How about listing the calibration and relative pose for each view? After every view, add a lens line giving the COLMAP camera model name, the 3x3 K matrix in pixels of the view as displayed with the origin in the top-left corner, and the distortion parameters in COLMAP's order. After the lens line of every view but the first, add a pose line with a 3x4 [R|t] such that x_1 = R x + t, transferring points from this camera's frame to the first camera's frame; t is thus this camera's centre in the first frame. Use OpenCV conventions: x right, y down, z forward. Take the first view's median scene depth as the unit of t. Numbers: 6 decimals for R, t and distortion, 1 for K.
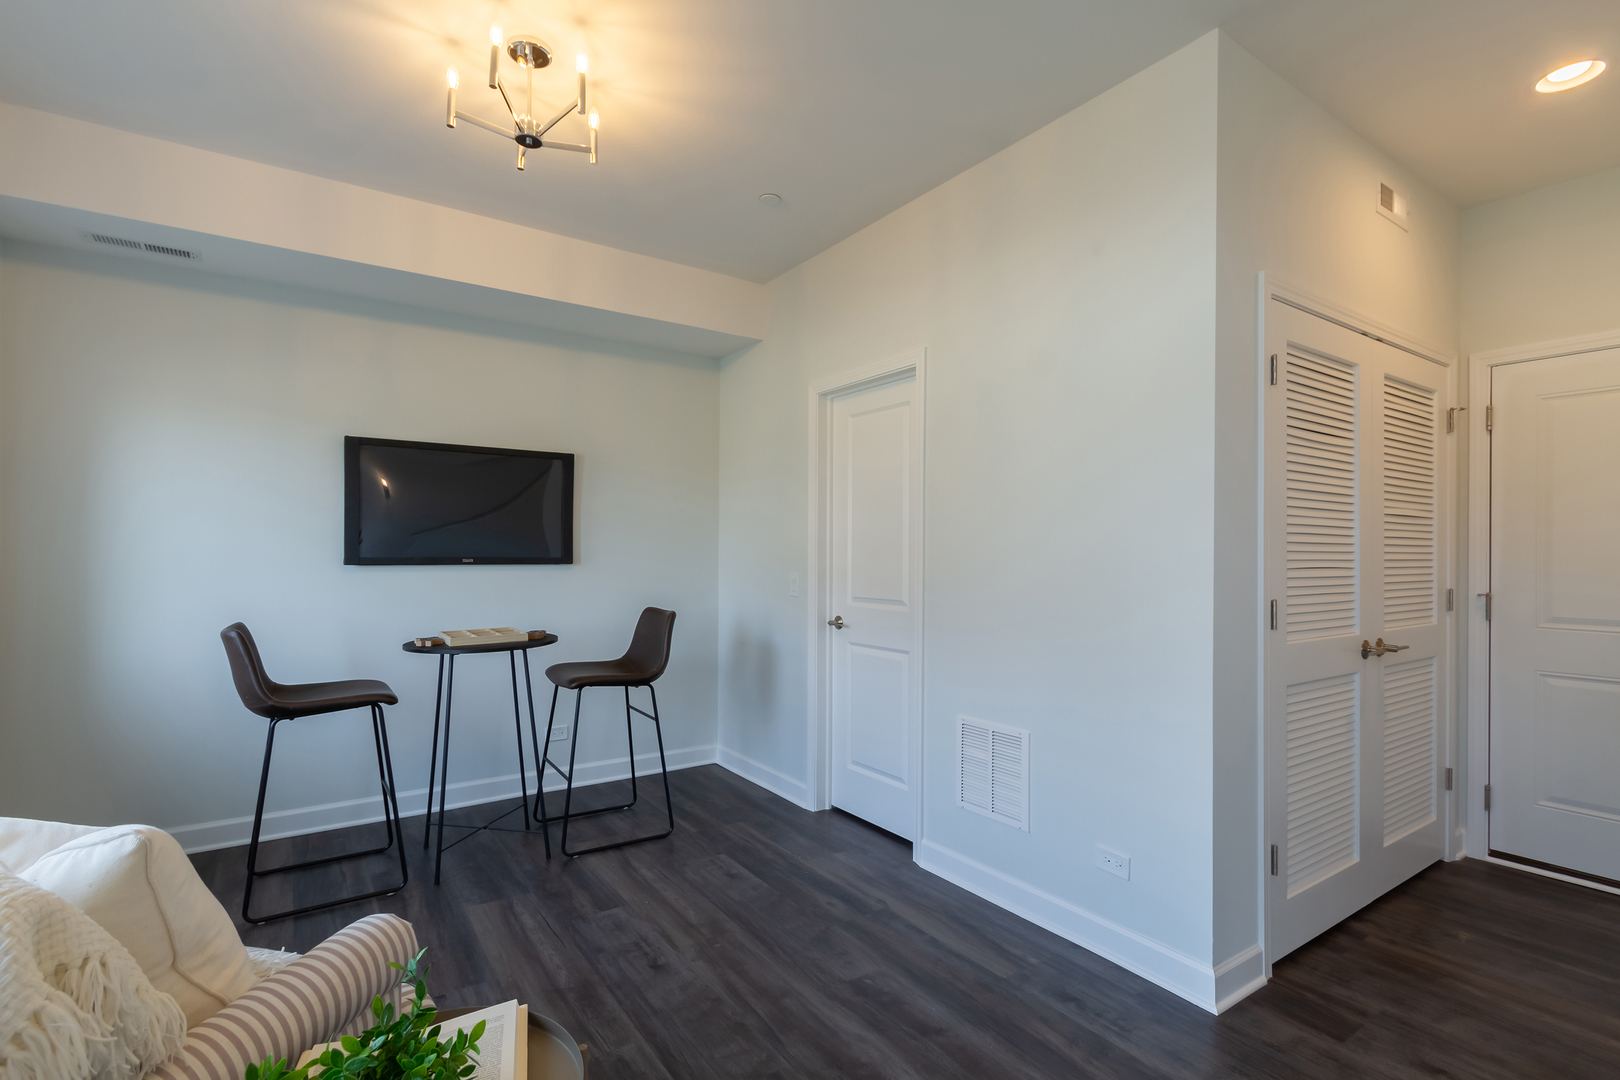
lens RADIAL K [[753.5, 0, 810.5], [0, 753.5, 543.5], [0, 0, 1]] dist [0.004929, -0.000096]
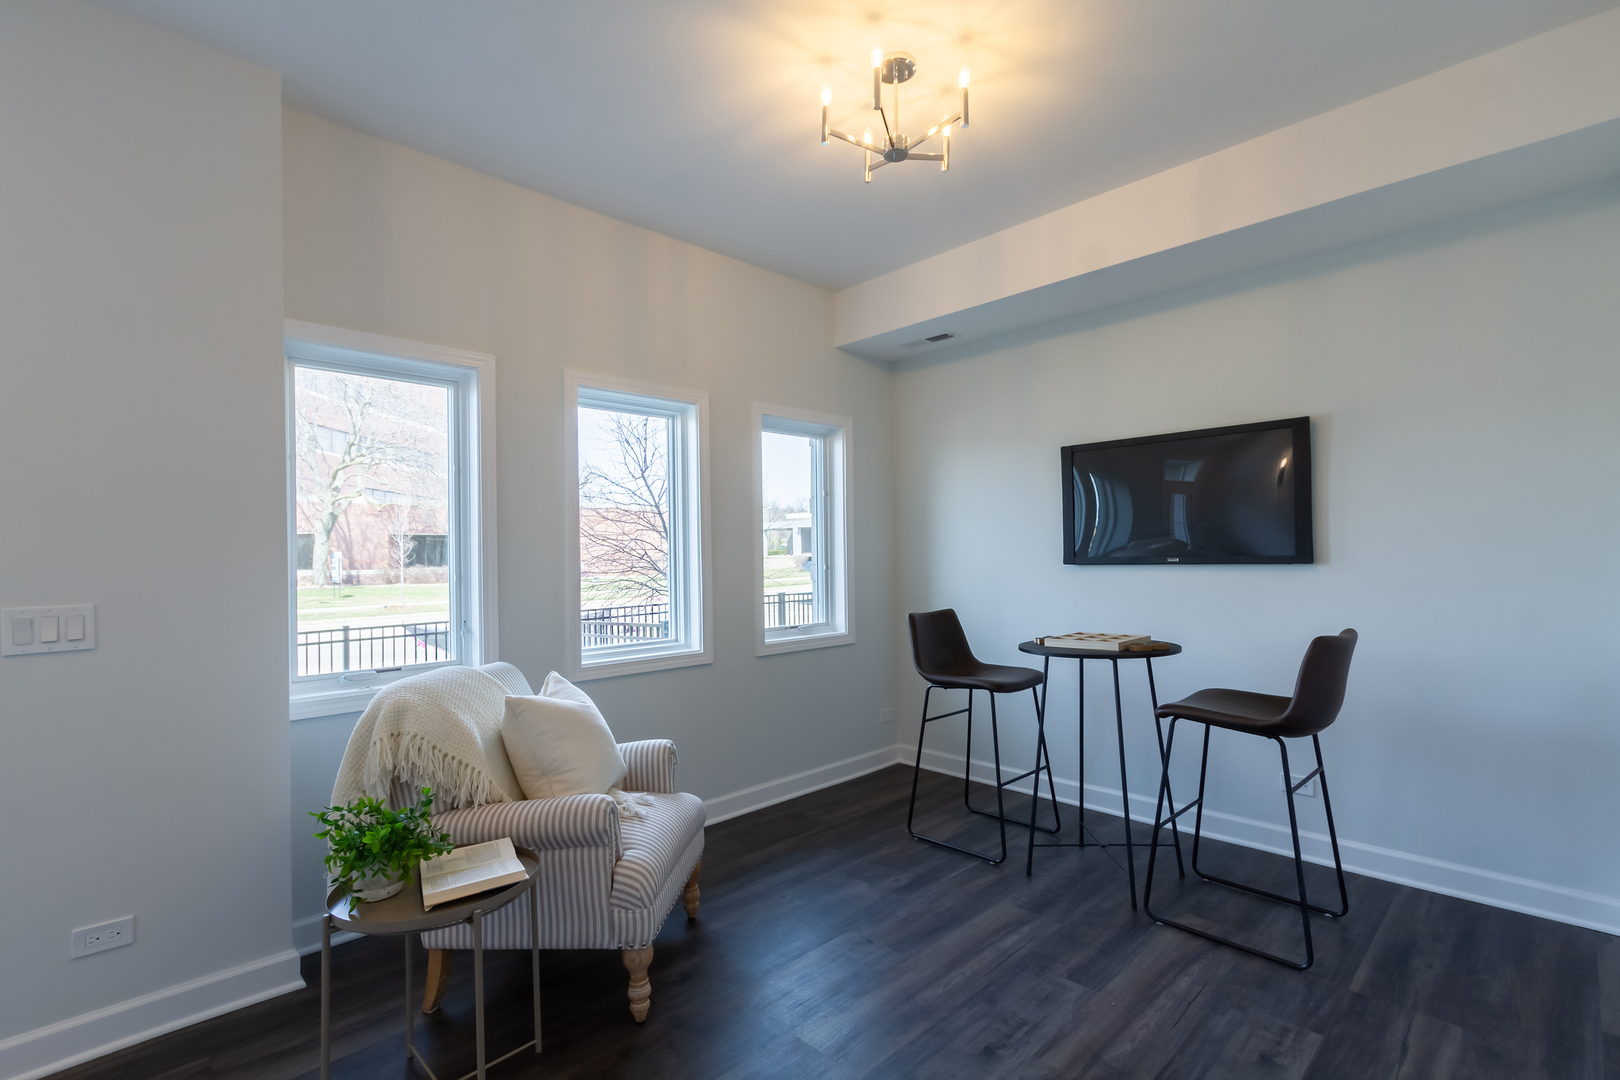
lens RADIAL K [[753.5, 0, 810.6], [0, 753.5, 552.4], [0, 0, 1]] dist [0.004929, -0.000096]
pose [[0.161003, -0.010237, -0.986901, 0.424397], [0.034710, 0.999386, -0.004704, 0.002807], [0.986343, -0.033498, 0.161259, 0.486777]]
